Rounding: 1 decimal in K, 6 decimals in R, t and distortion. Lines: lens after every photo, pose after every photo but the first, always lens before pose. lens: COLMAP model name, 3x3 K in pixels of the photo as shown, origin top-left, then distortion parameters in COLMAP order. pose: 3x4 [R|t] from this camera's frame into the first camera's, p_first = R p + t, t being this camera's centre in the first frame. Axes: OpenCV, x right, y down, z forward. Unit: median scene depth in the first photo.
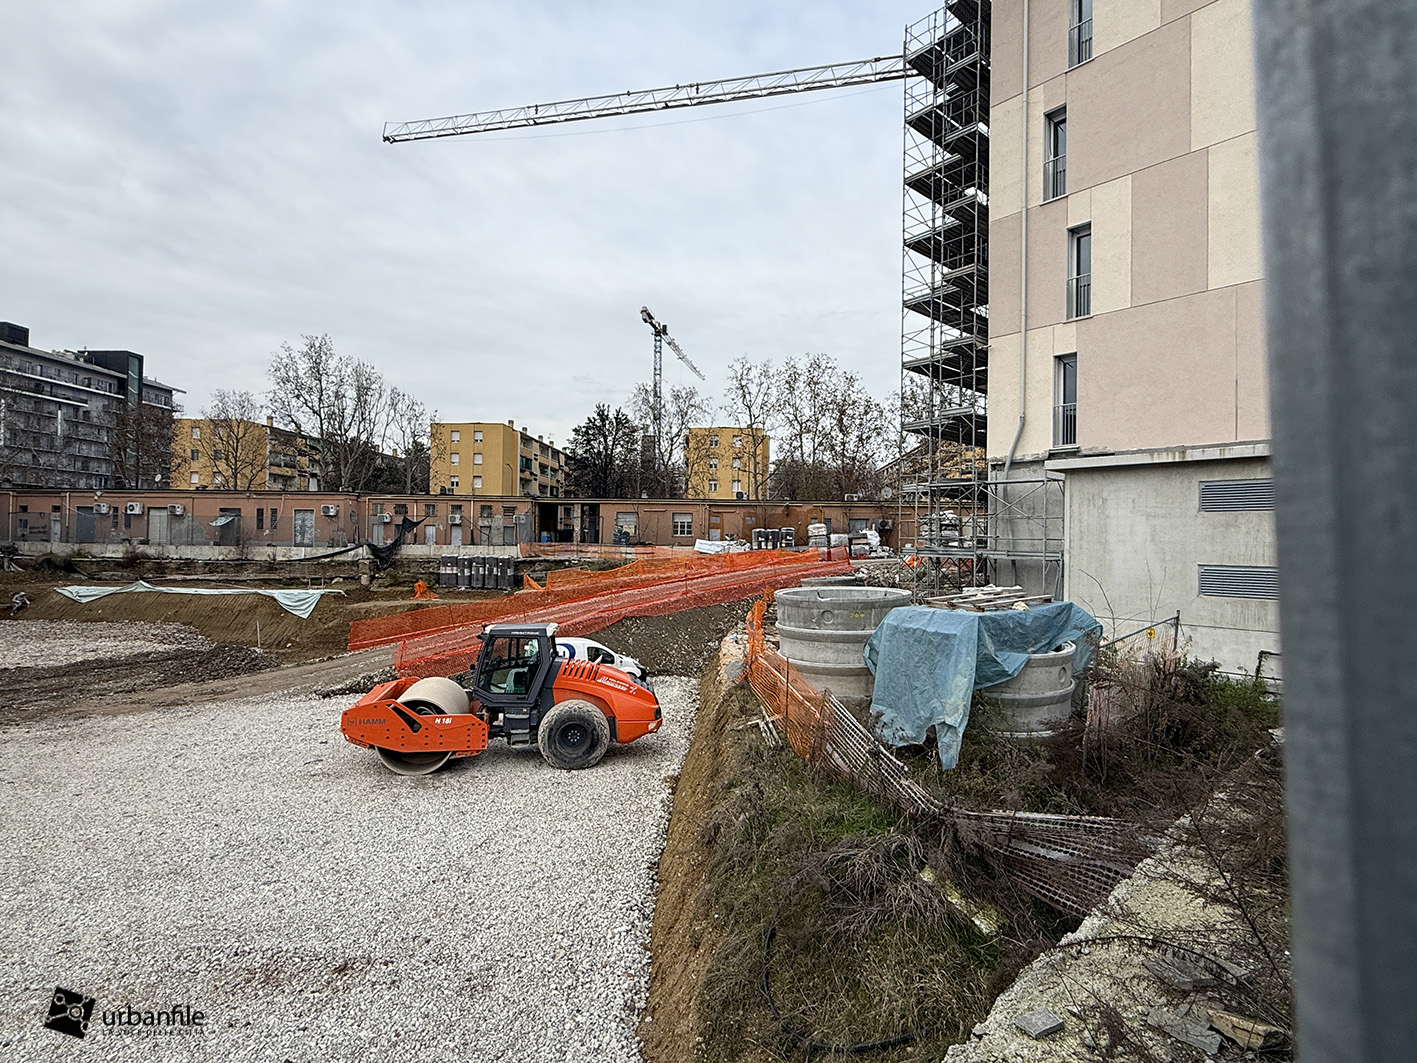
lens RADIAL K [[713.2, 0, 706.1], [0, 713.2, 532.6], [0, 0, 1]] dist [0.000627, 0.000273]
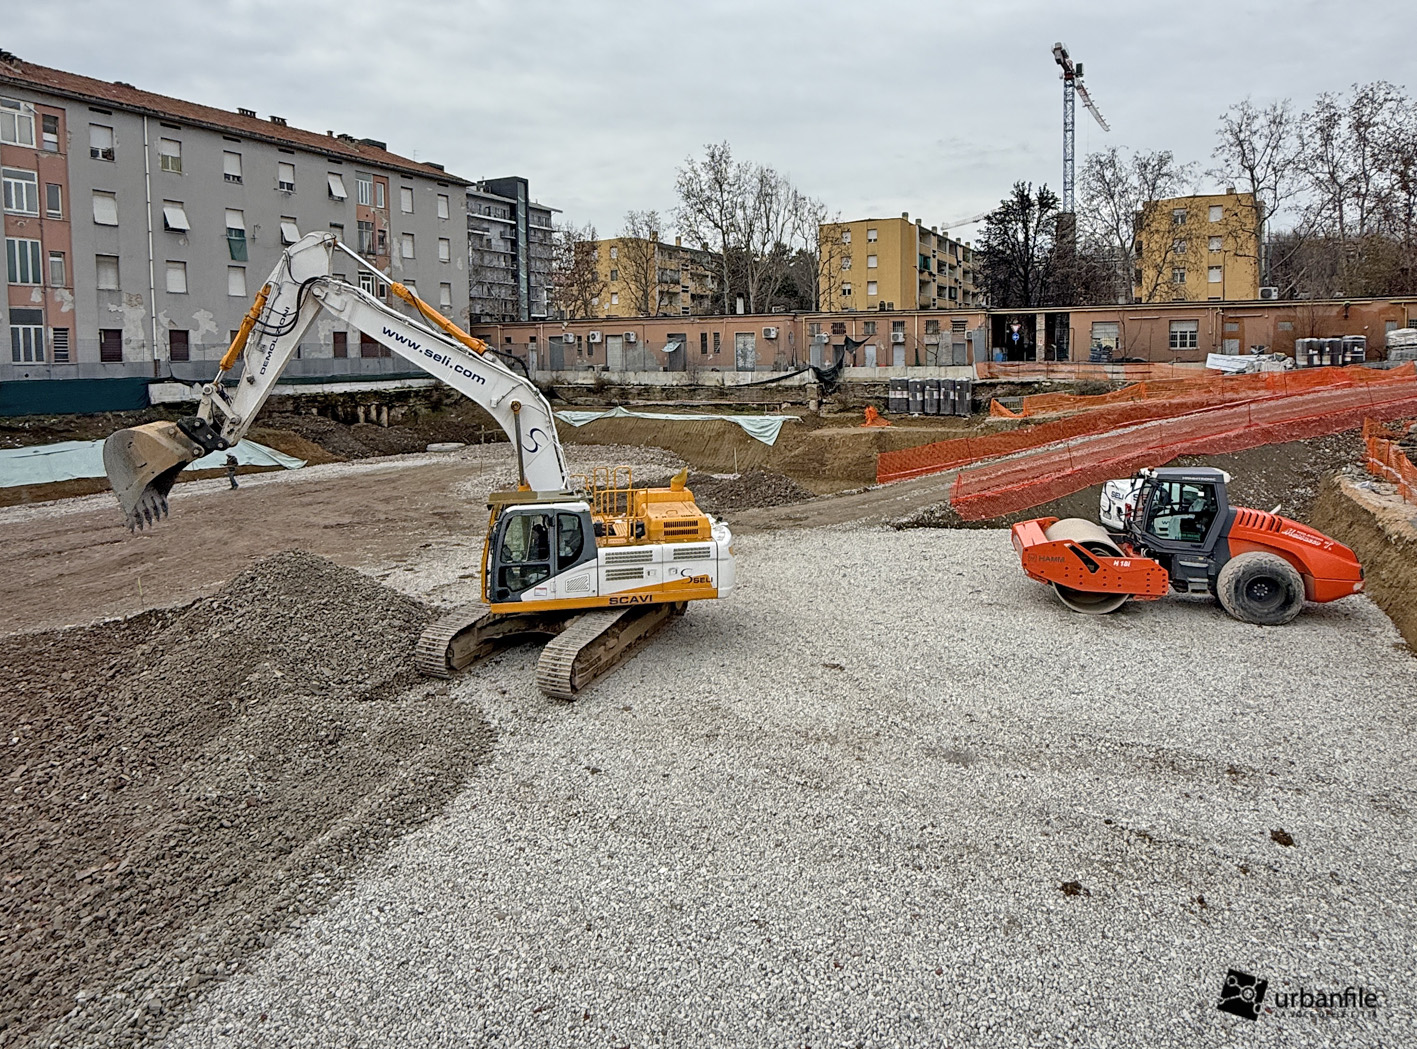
lens RADIAL K [[869.0, 0, 713.9], [0, 869.0, 389.2], [0, 0, 1]] dist [0.003489, -0.000759]
pose [[0.909362, -0.006822, -0.415951, -0.109323], [0.031338, 0.998148, 0.052143, -0.018291], [0.414825, -0.060452, 0.907891, -0.097310]]
